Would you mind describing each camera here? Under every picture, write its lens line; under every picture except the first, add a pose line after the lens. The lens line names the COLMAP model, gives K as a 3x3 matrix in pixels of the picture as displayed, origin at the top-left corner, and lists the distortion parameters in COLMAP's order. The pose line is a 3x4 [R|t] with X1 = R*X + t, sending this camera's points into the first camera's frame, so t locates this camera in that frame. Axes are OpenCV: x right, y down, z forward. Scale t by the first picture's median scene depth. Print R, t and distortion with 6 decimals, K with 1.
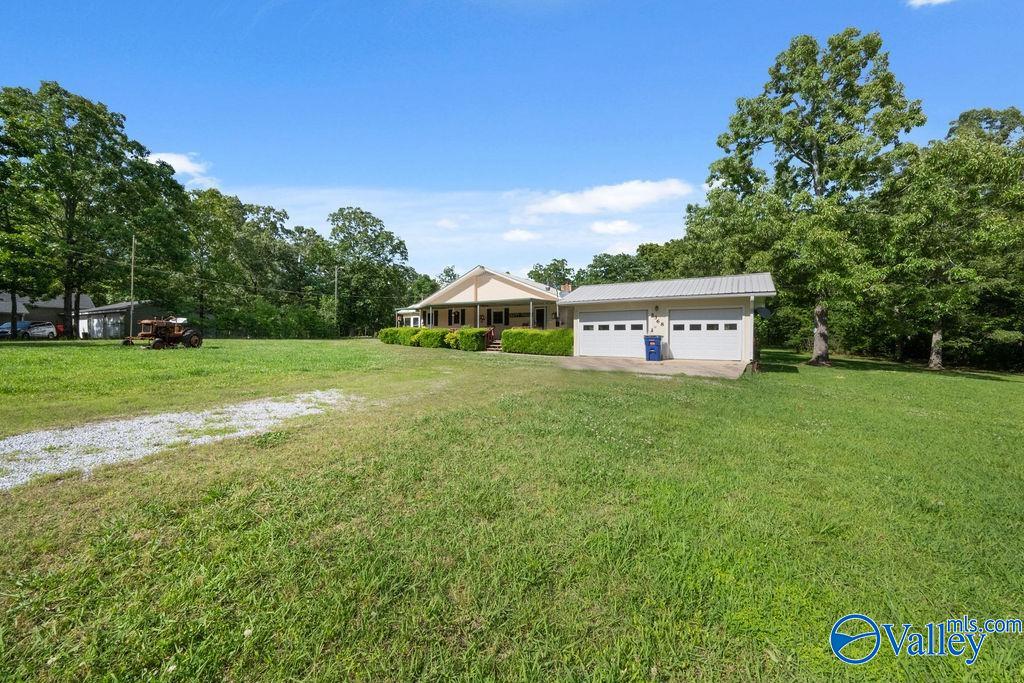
lens RADIAL K [[406.7, 0, 504.1], [0, 406.7, 341.0], [0, 0, 1]] dist [-0.001969, 0.000063]
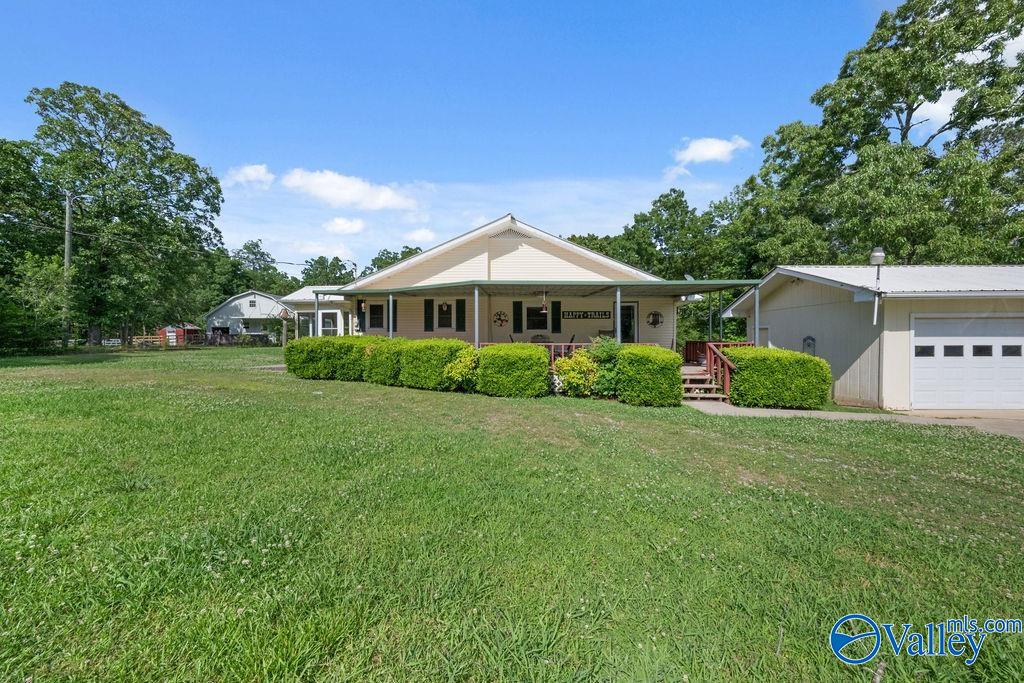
lens RADIAL K [[400.8, 0, 510.0], [0, 400.8, 338.1], [0, 0, 1]] dist [0.001036, 0.000100]
pose [[0.875455, -0.001757, 0.483297, -0.299246], [0.001633, 0.999998, 0.000677, -0.032444], [-0.483297, 0.000197, 0.875456, 0.563318]]
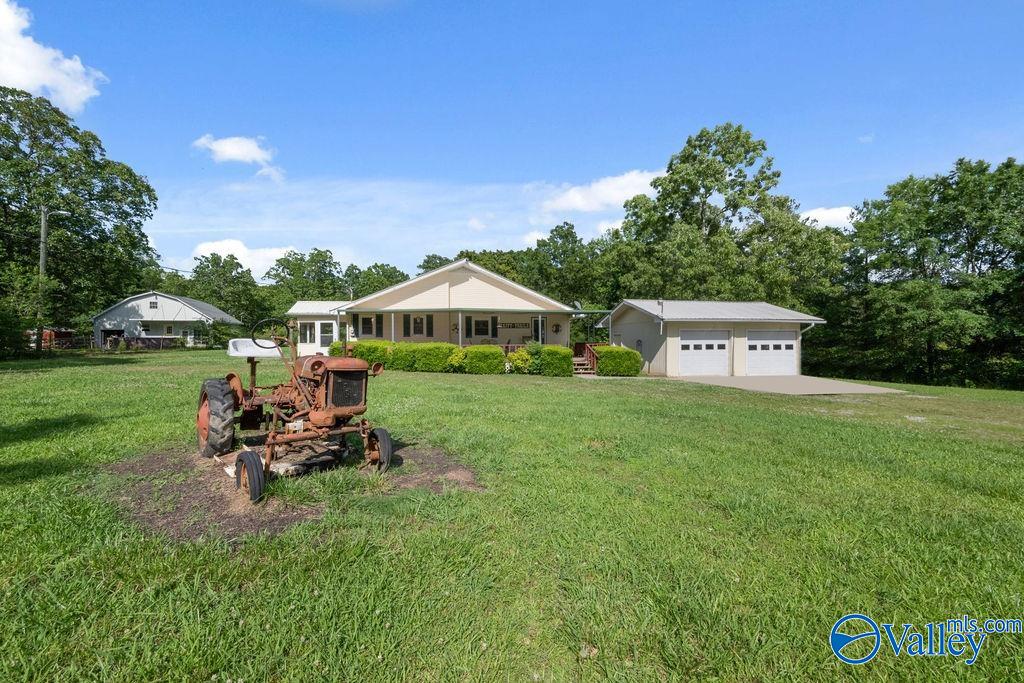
lens RADIAL K [[413.0, 0, 509.6], [0, 413.0, 335.4], [0, 0, 1]] dist [-0.000930, -0.000098]
pose [[0.726190, 0.002140, 0.687490, -0.523147], [0.004592, 0.999958, -0.007963, -0.036694], [-0.687478, 0.008940, 0.726150, 0.389746]]
